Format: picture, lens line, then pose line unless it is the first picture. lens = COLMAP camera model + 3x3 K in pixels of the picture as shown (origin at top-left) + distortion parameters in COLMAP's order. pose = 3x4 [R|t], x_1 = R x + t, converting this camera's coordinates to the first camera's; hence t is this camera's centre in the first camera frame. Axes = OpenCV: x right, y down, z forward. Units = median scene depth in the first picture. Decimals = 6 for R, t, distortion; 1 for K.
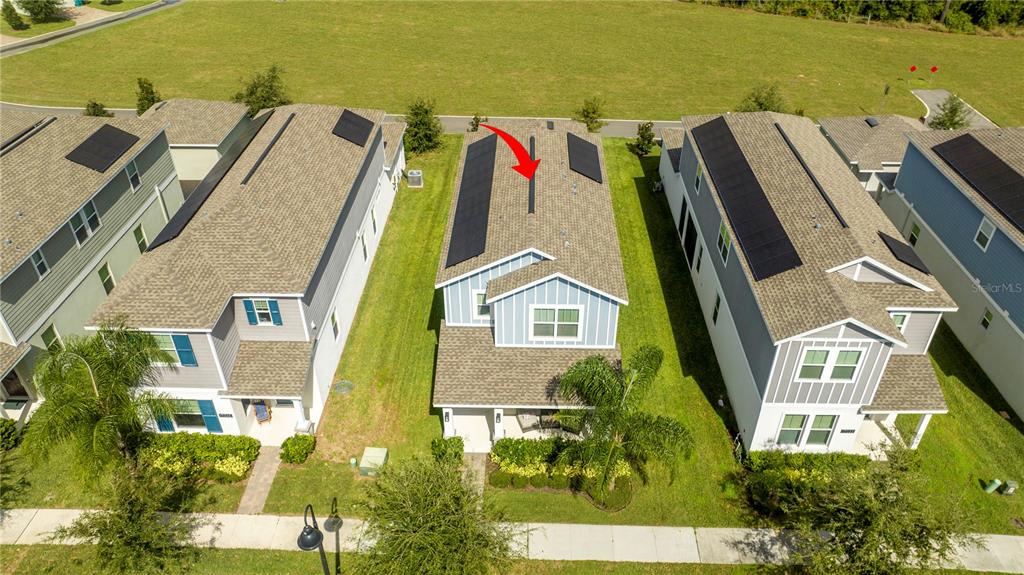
lens RADIAL K [[710.2, 0, 512.0], [0, 710.2, 287.5], [0, 0, 1]] dist [-0.003999, -0.000494]
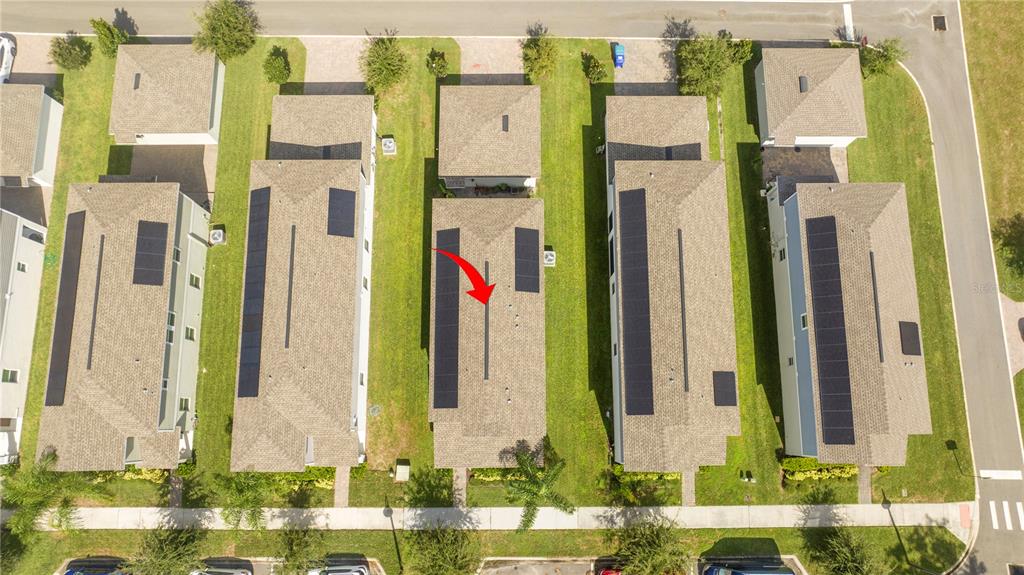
lens RADIAL K [[710.2, 0, 512.0], [0, 710.2, 287.5], [0, 0, 1]] dist [-0.003999, -0.000494]
pose [[0.999447, -0.031572, 0.010439, 0.075040], [0.016088, 0.733839, 0.679132, -1.333180], [-0.029102, -0.678589, 0.733941, 0.008851]]
